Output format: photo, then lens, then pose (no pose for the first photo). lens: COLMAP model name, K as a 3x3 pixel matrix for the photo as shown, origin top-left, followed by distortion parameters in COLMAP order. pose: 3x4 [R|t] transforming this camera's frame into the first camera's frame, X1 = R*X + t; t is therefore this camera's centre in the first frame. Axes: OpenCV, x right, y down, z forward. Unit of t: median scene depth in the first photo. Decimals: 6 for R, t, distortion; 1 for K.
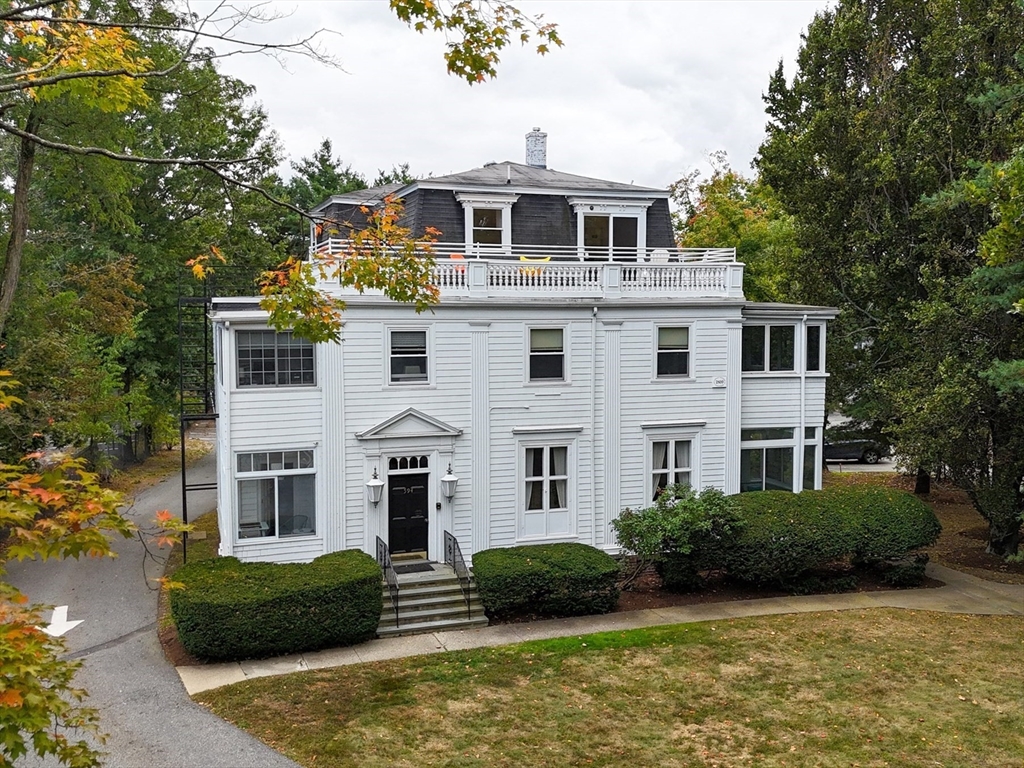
lens RADIAL K [[987.5, 0, 521.3], [0, 987.5, 390.4], [0, 0, 1]] dist [0.015577, 0.000000]
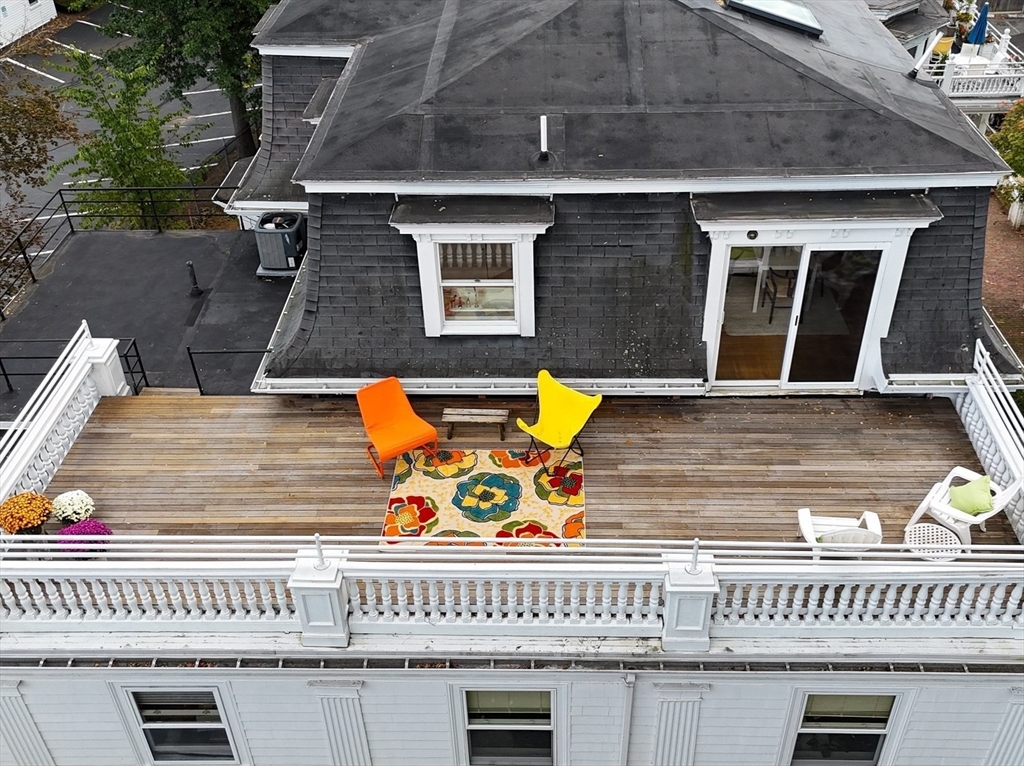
lens RADIAL K [[987.5, 0, 520.7], [0, 987.5, 385.7], [0, 0, 1]] dist [0.015577, 0.000000]
pose [[0.937168, 0.191063, -0.291908, 0.113559], [-0.008738, 0.849298, 0.527842, -0.347716], [0.348768, -0.492126, 0.797605, 0.649915]]
